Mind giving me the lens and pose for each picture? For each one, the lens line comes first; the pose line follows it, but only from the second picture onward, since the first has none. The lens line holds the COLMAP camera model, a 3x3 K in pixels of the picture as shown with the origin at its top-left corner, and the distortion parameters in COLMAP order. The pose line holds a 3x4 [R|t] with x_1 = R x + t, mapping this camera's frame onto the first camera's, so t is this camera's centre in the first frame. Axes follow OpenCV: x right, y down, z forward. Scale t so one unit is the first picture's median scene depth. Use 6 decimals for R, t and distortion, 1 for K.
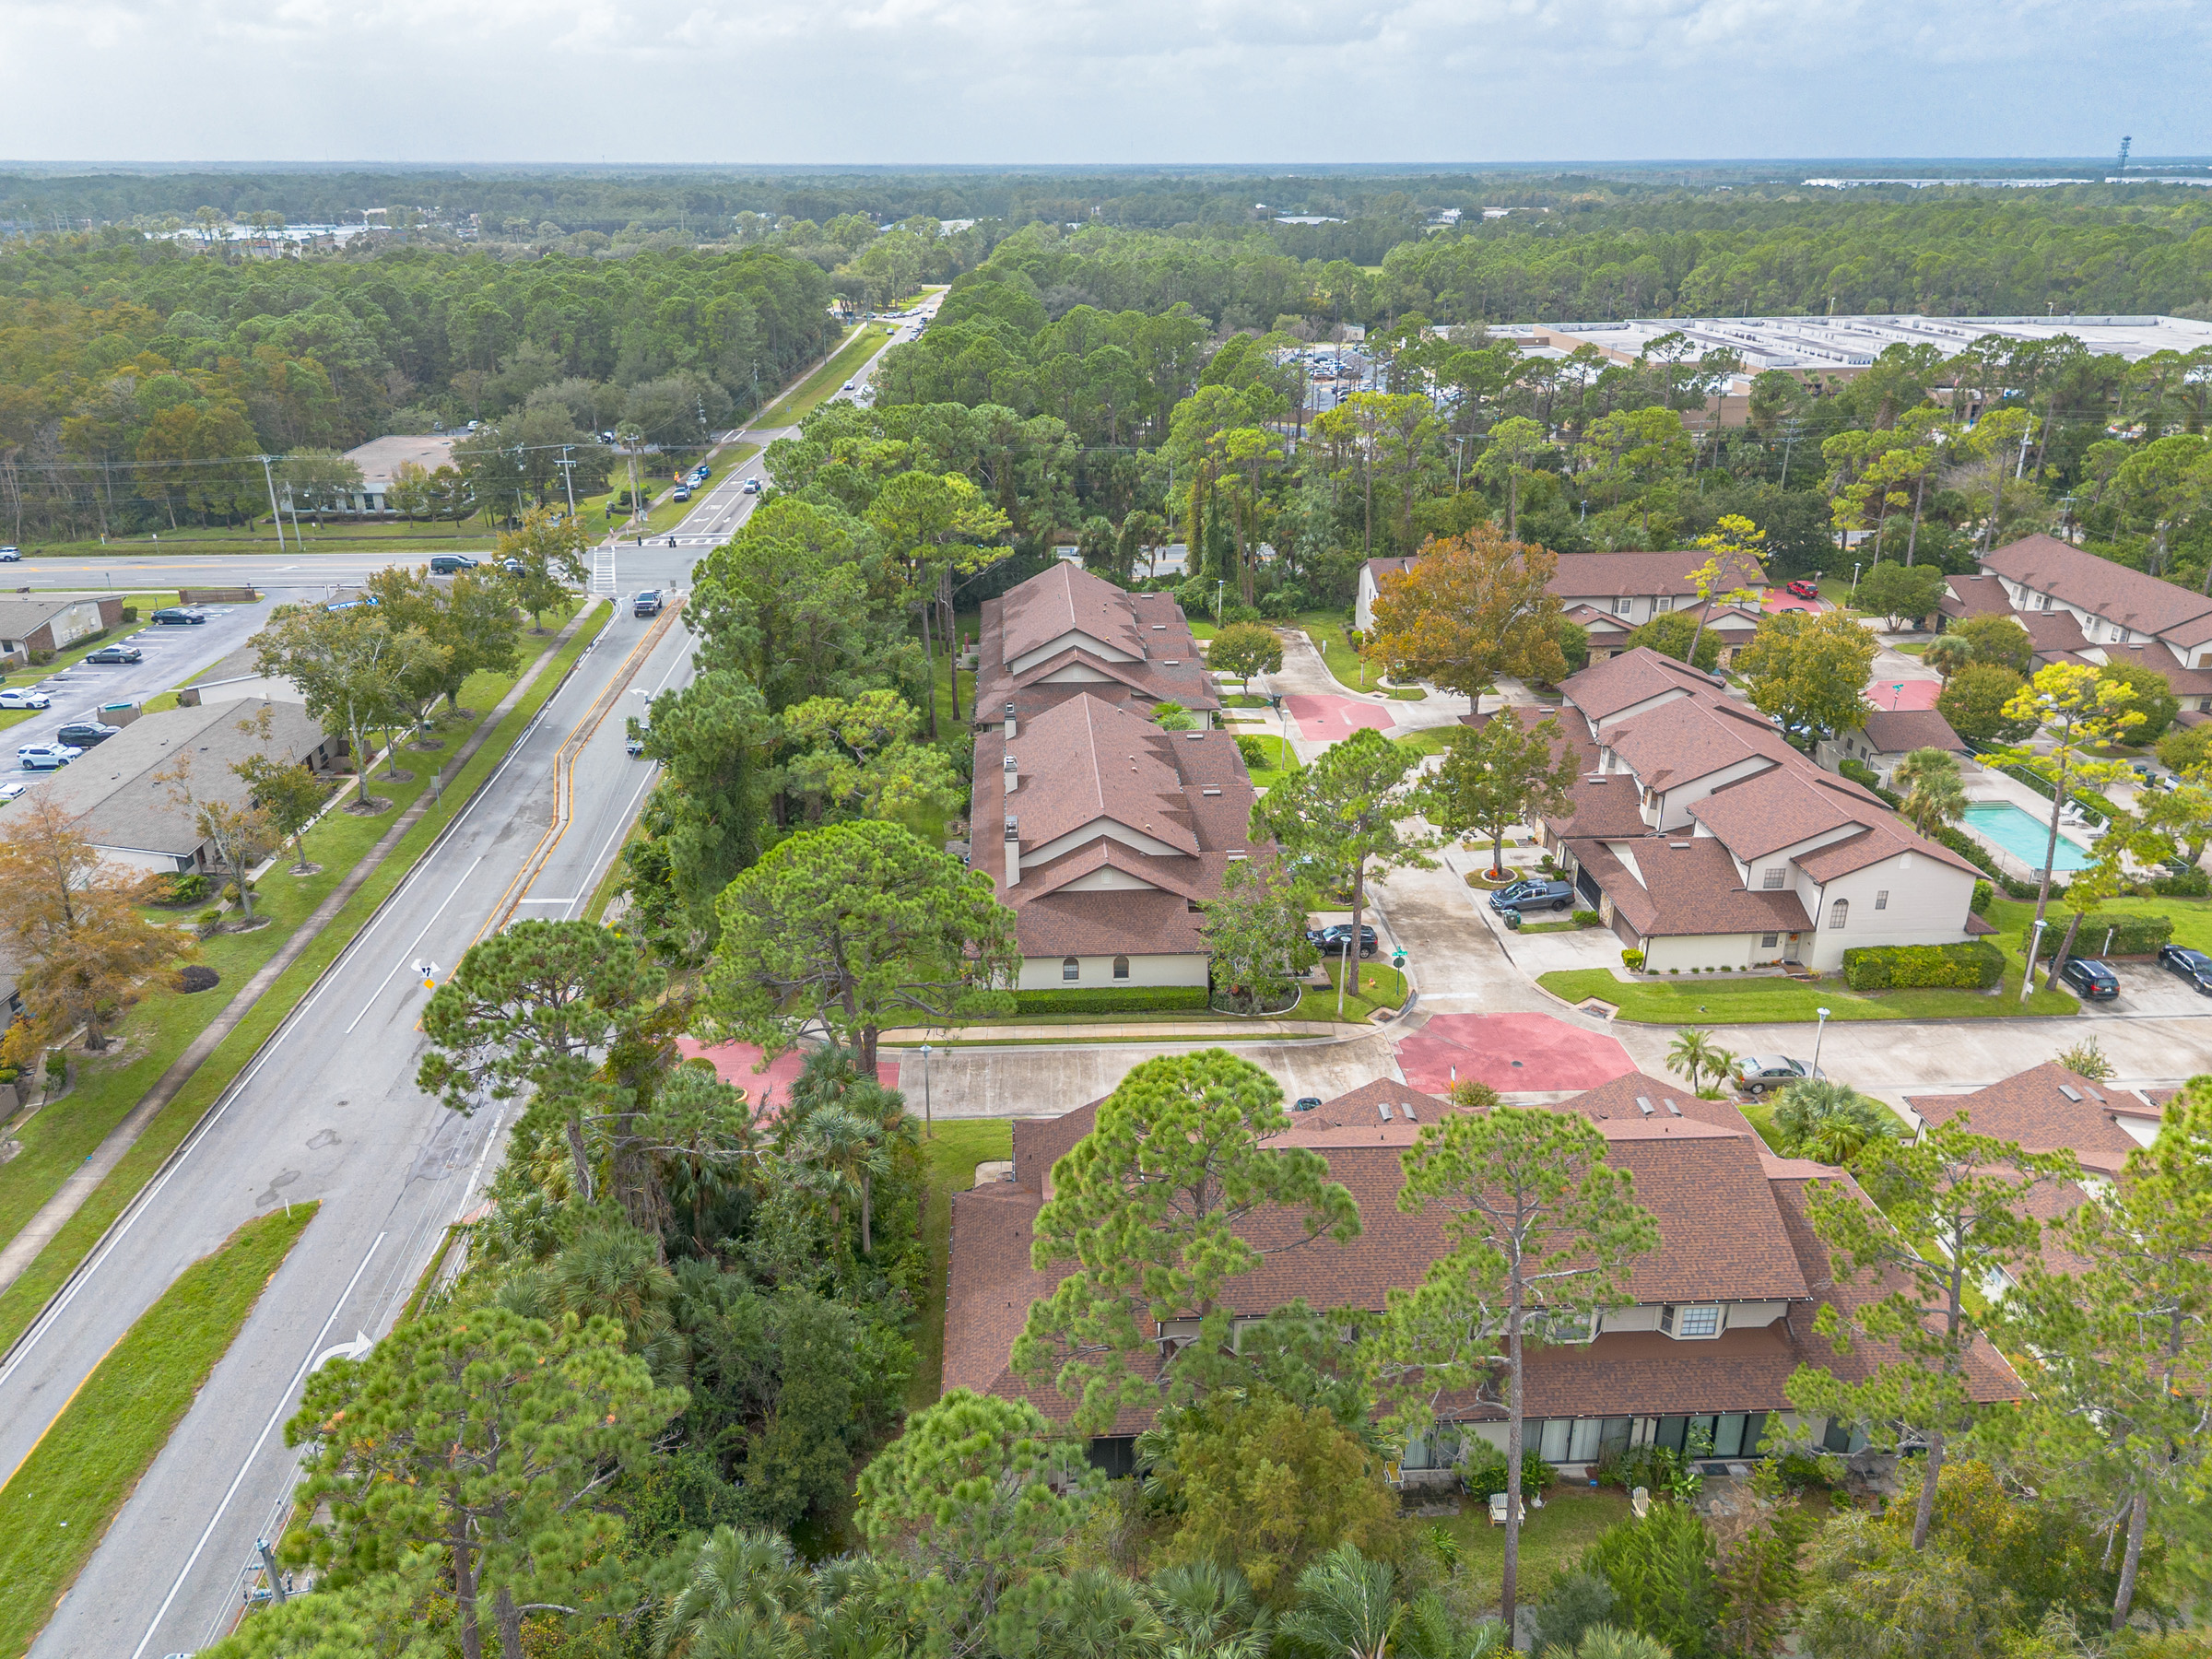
lens RADIAL K [[1611.5, 0, 1099.0], [0, 1611.5, 827.9], [0, 0, 1]] dist [0.099816, -0.117774]
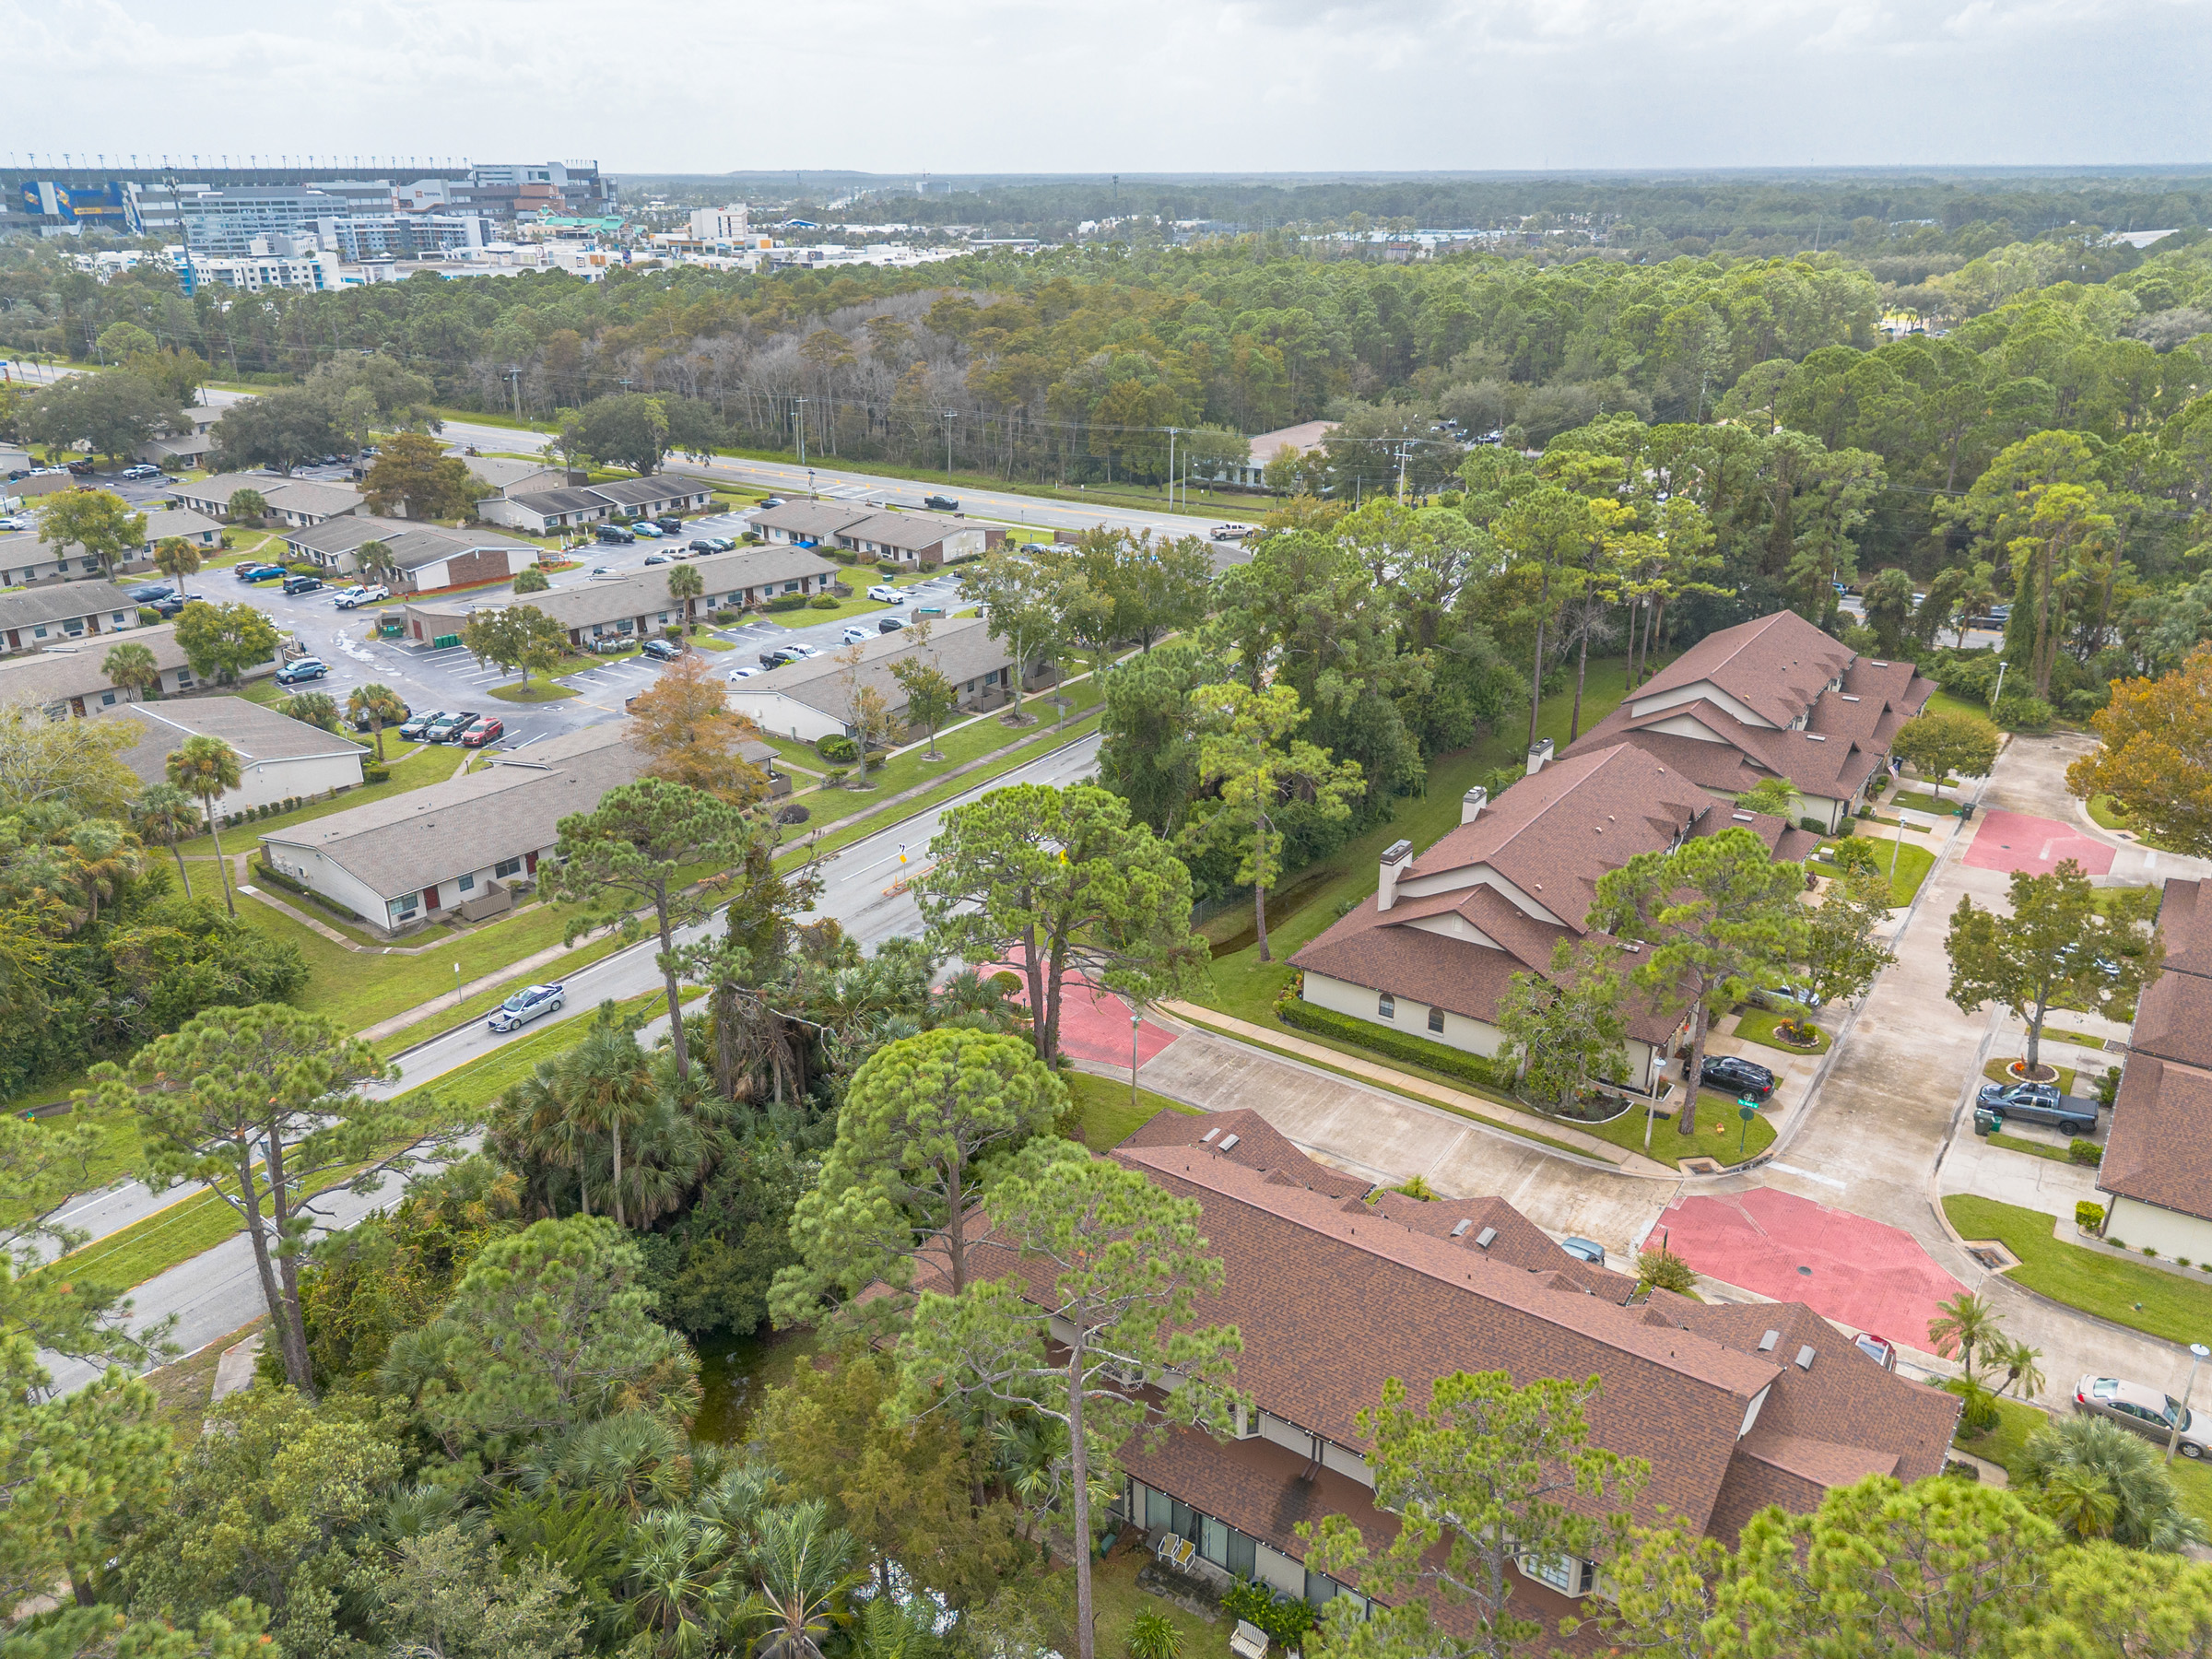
lens RADIAL K [[1611.5, 0, 1099.0], [0, 1611.5, 827.9], [0, 0, 1]] dist [0.099816, -0.117774]
pose [[0.792850, 0.228512, -0.564953, 0.313121], [-0.230396, 0.970629, 0.069264, -0.036020], [0.564187, 0.075247, 0.822211, 0.090854]]
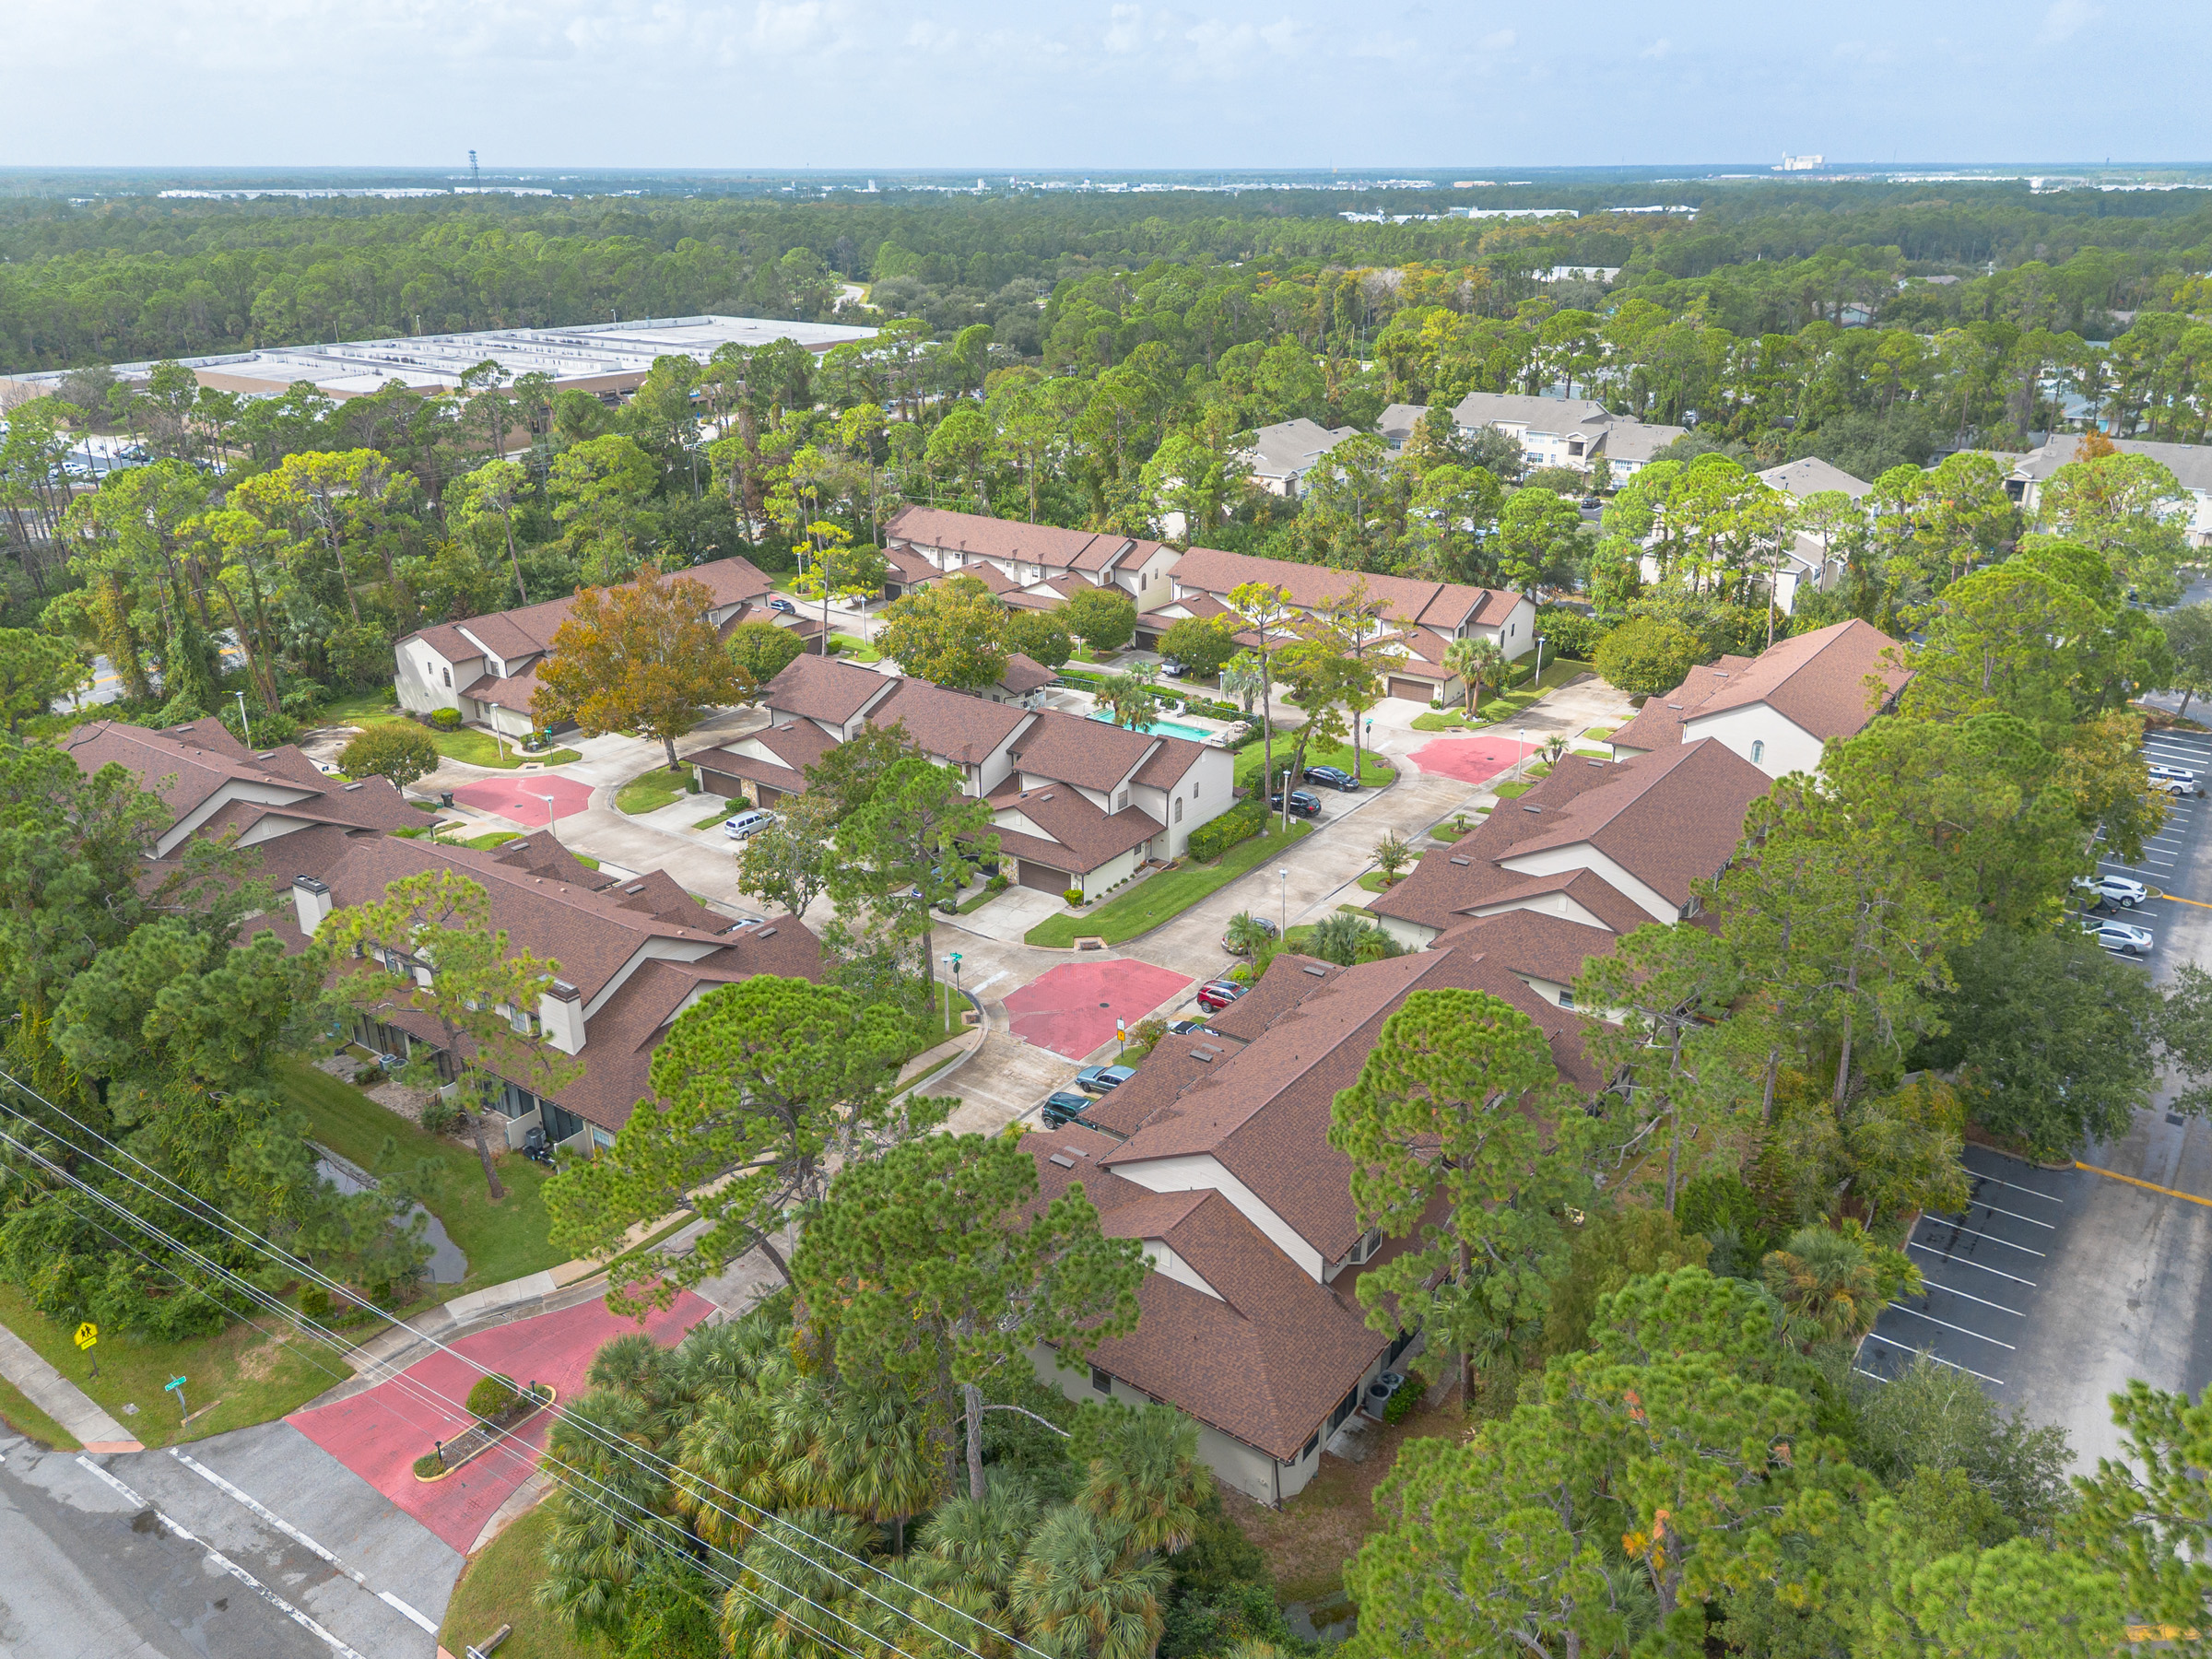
lens RADIAL K [[1611.5, 0, 1099.0], [0, 1611.5, 827.9], [0, 0, 1]] dist [0.099816, -0.117774]
pose [[0.630521, -0.289482, 0.720169, -0.427757], [0.292867, 0.947994, 0.124649, -0.094515], [-0.718799, 0.132320, 0.682509, 0.166456]]
